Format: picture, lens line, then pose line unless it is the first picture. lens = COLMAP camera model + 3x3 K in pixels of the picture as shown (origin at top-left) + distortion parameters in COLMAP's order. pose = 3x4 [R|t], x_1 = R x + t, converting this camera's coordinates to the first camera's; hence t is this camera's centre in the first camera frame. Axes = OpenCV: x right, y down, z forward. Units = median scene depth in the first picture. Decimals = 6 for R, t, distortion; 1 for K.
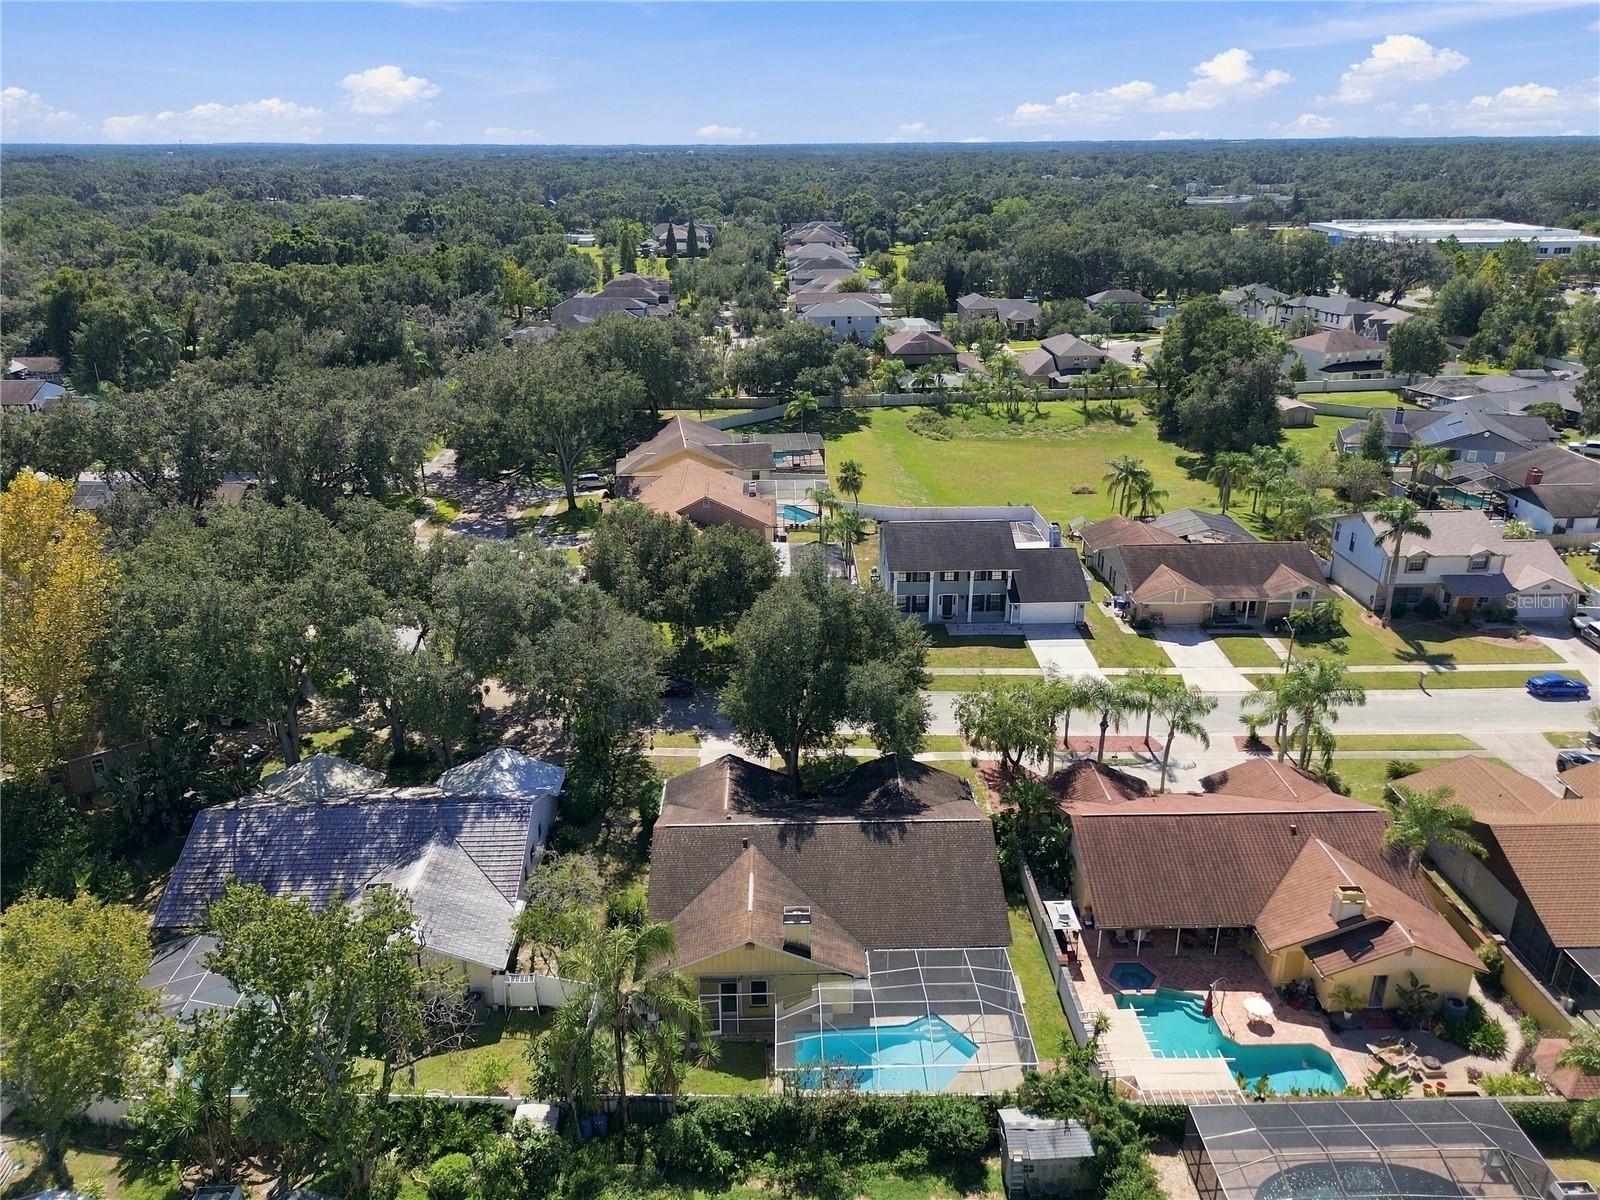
lens RADIAL K [[1128.7, 0, 798.6], [0, 1128.7, 608.3], [0, 0, 1]] dist [0.065579, -0.056406]
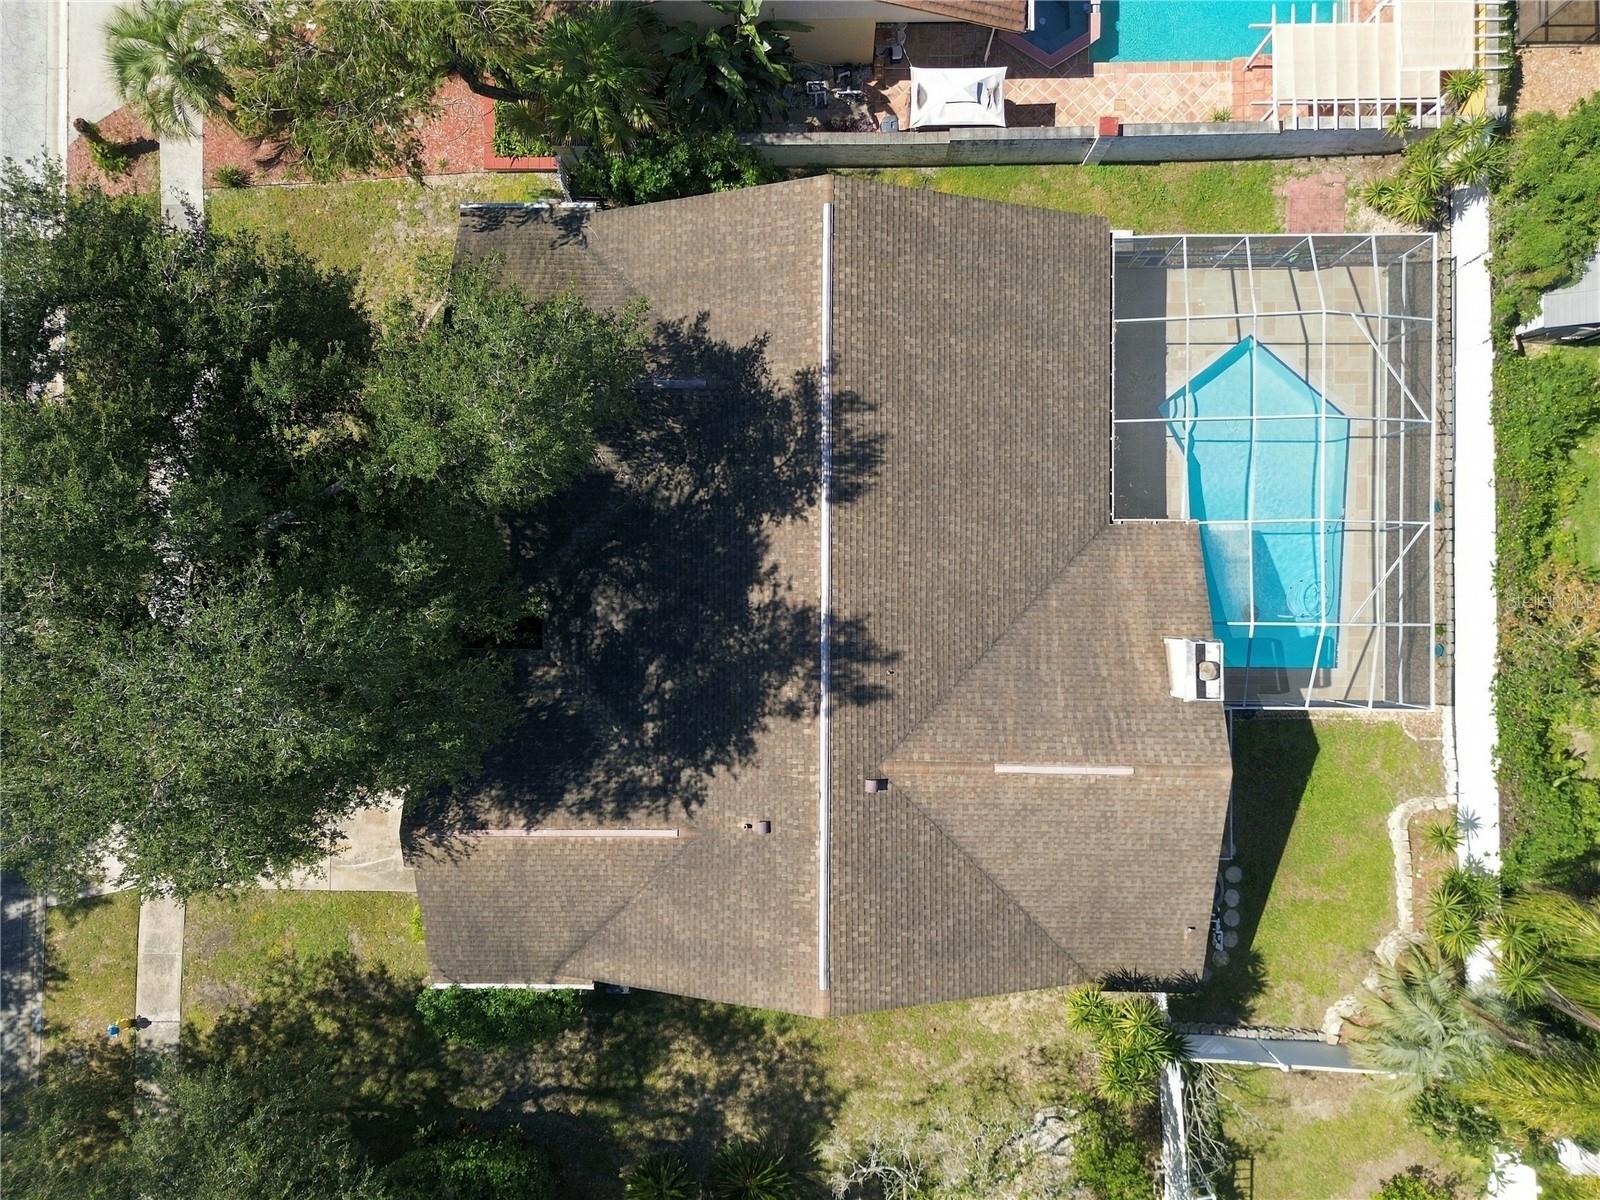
lens RADIAL K [[1128.7, 0, 792.6], [0, 1128.7, 596.7], [0, 0, 1]] dist [0.065579, -0.056406]
pose [[0.027788, -0.999543, 0.011870, 0.014275], [0.400312, 0.022009, 0.916115, -0.165949], [-0.915958, -0.020705, 0.400741, 0.767696]]
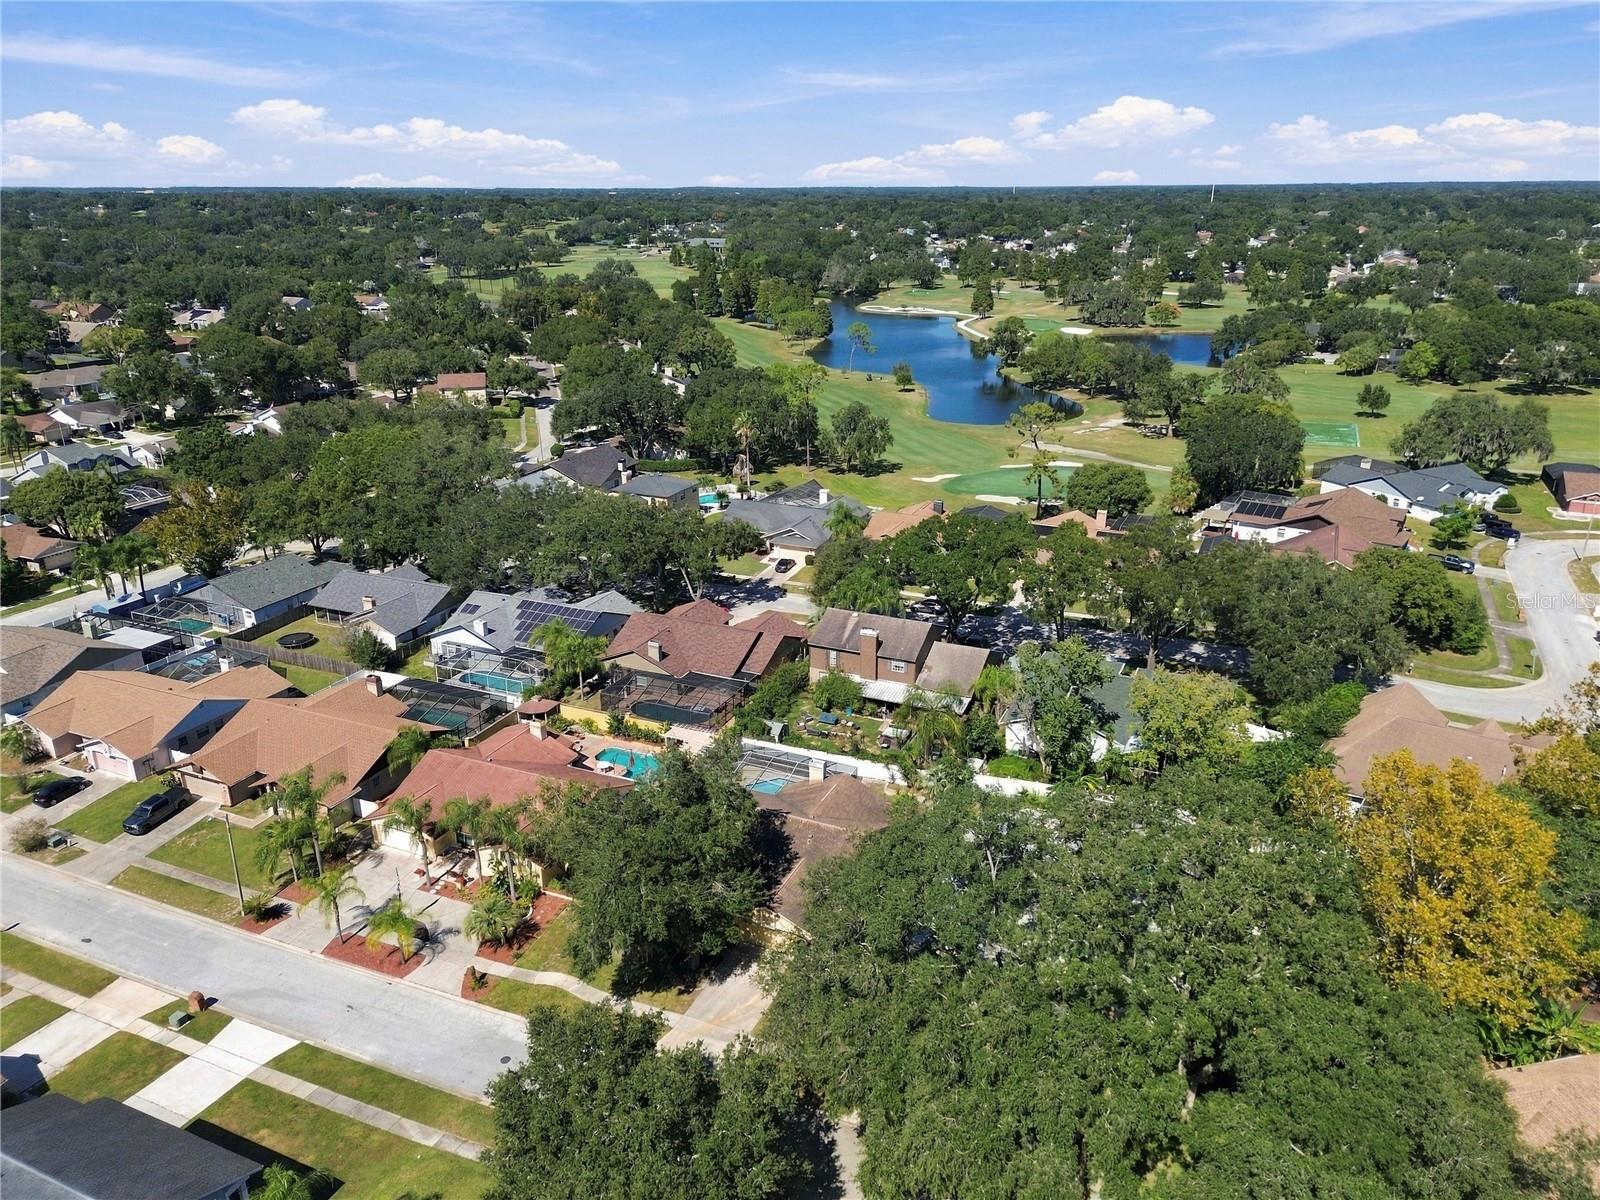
lens RADIAL K [[1128.7, 0, 802.3], [0, 1128.7, 601.7], [0, 0, 1]] dist [0.065579, -0.056406]
pose [[-0.899376, -0.138795, 0.414559, -0.534633], [0.175796, 0.753402, 0.633625, -0.825959], [-0.400274, 0.642745, -0.653192, 1.580846]]
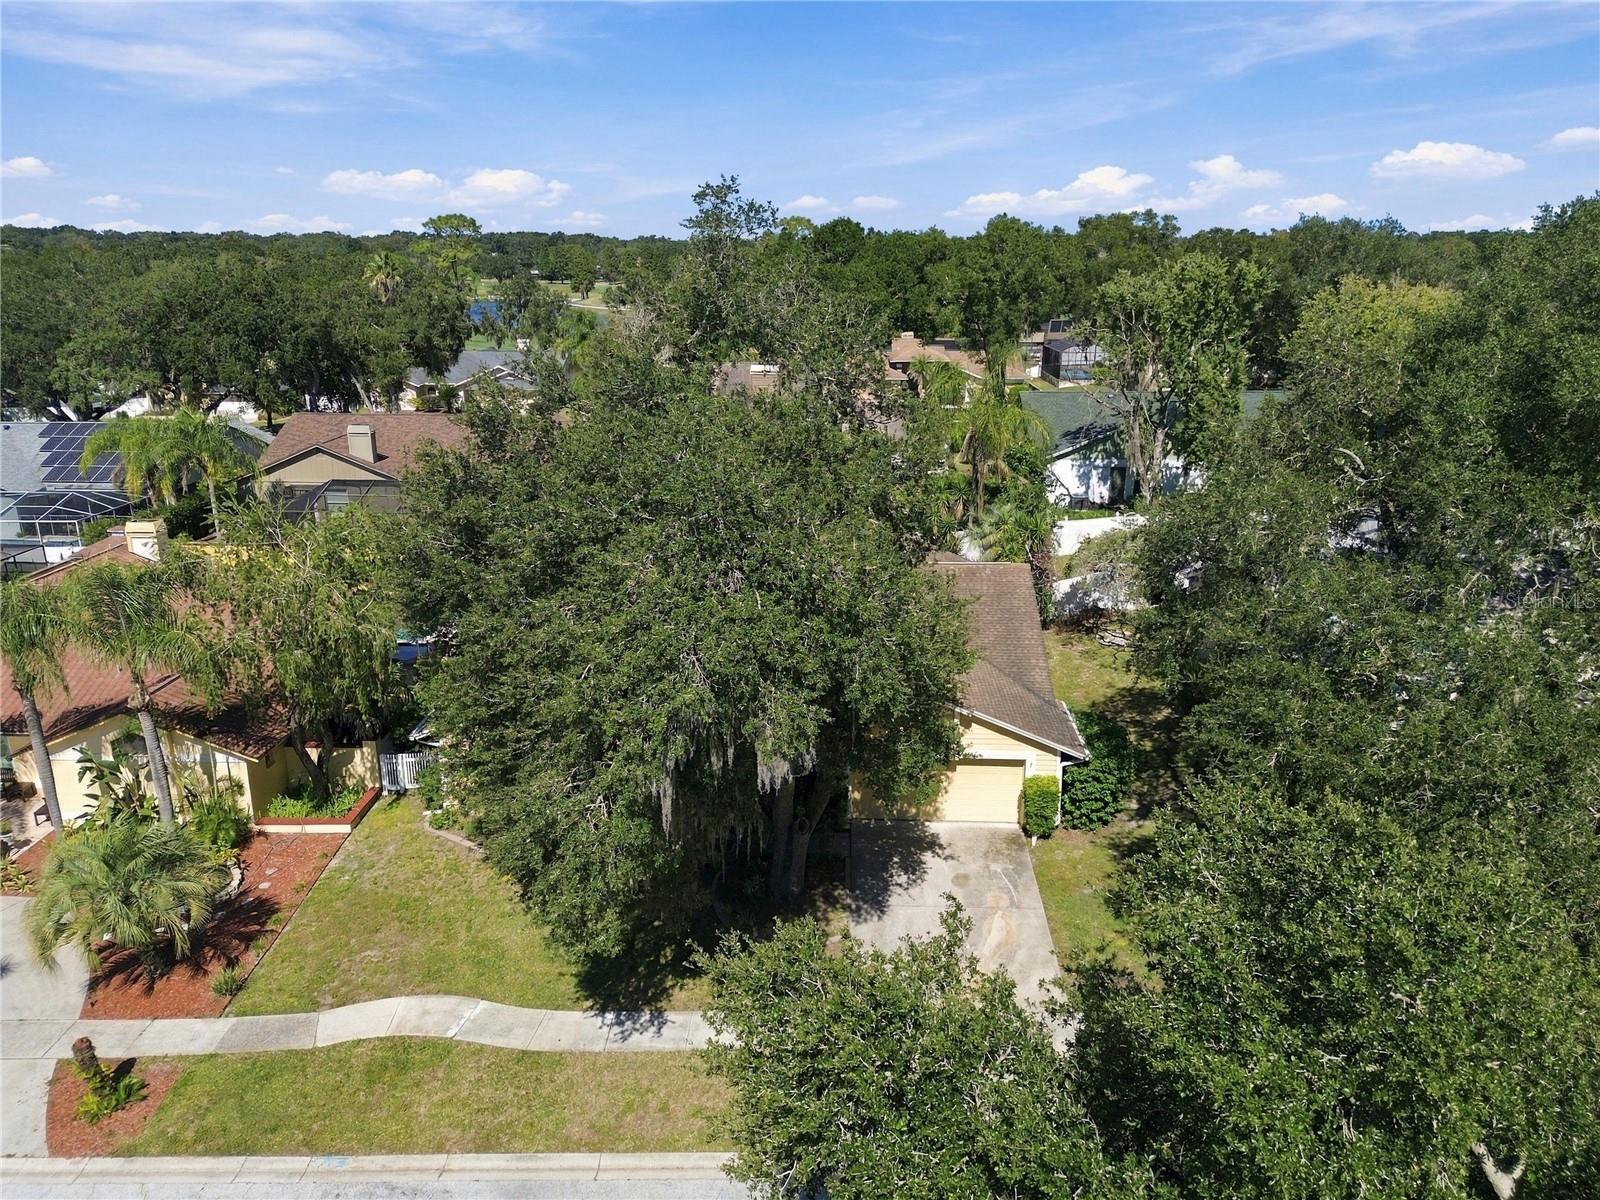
lens RADIAL K [[1128.7, 0, 804.0], [0, 1128.7, 596.8], [0, 0, 1]] dist [0.065579, -0.056406]
pose [[-0.997916, -0.011777, 0.063449, -0.037858], [0.030858, 0.776420, 0.629460, -0.181580], [-0.056676, 0.630106, -0.774438, 1.365158]]
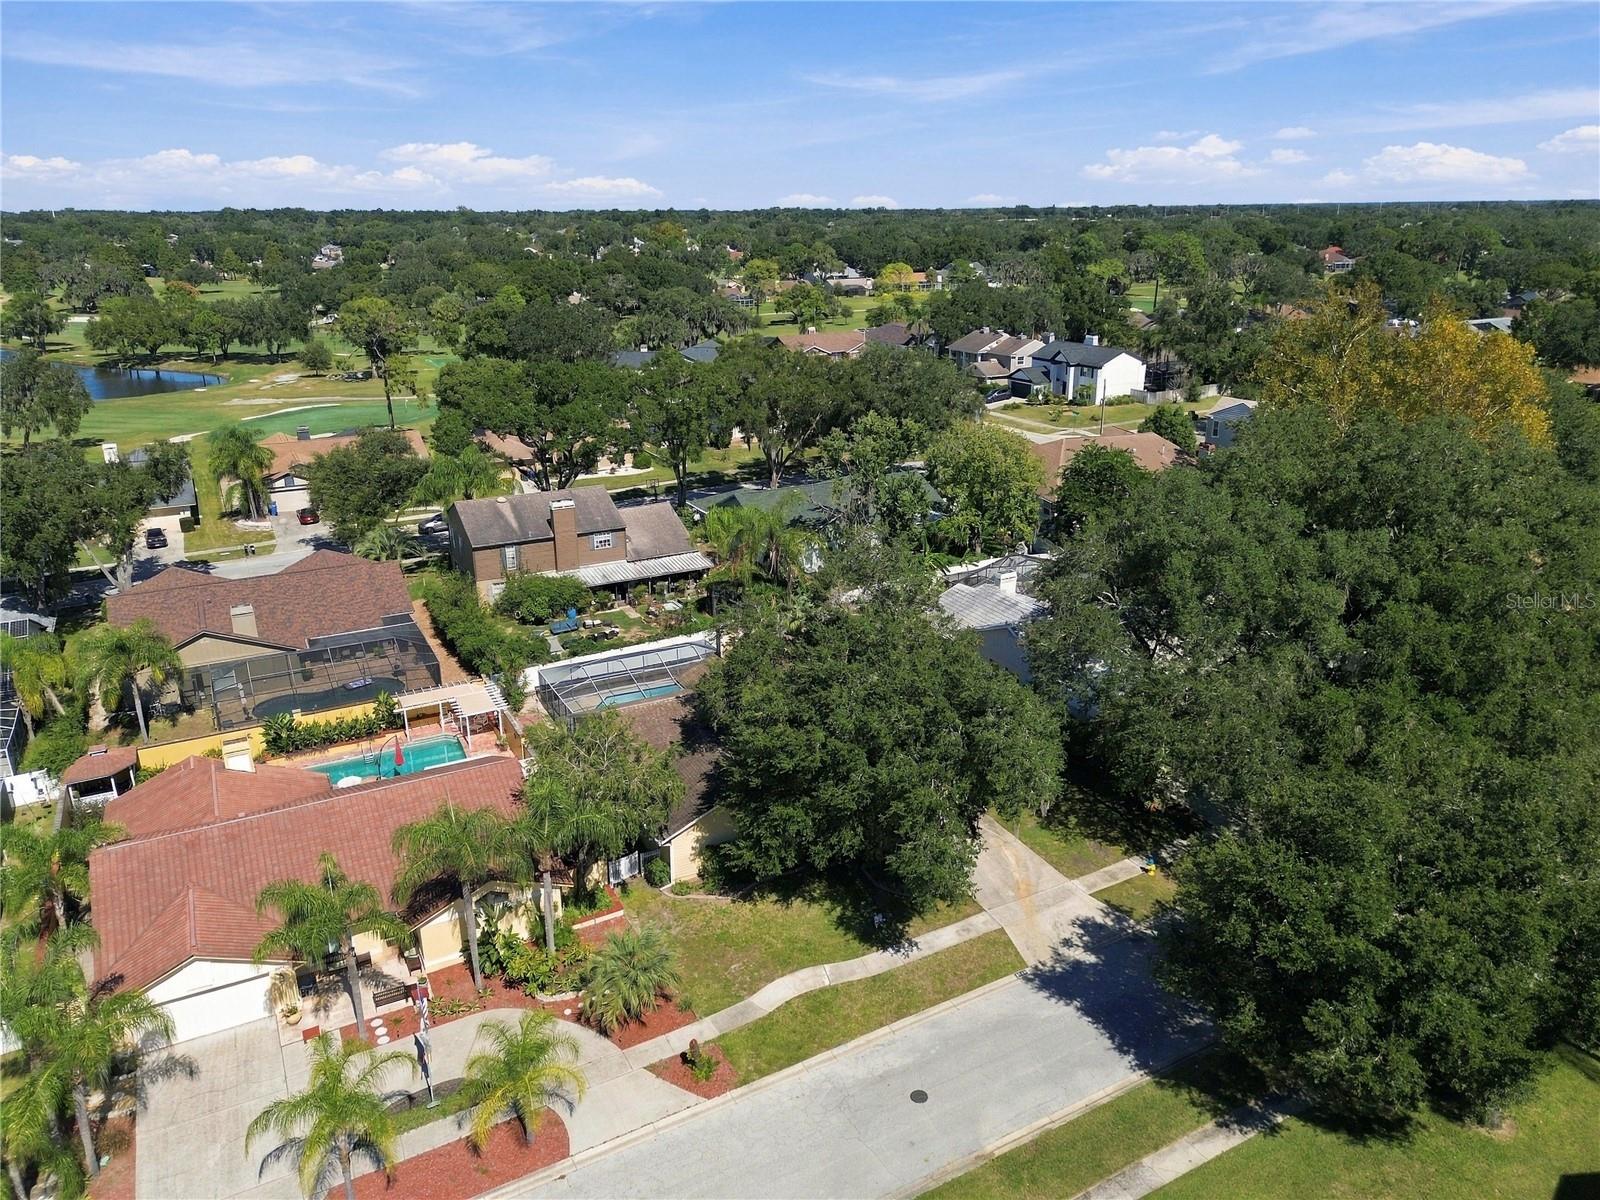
lens RADIAL K [[1128.7, 0, 797.8], [0, 1128.7, 600.6], [0, 0, 1]] dist [0.065579, -0.056406]
pose [[-0.896815, 0.157726, -0.413334, 0.360918], [-0.152588, 0.766681, 0.623633, -0.455880], [0.415258, 0.622353, -0.663504, 1.484469]]
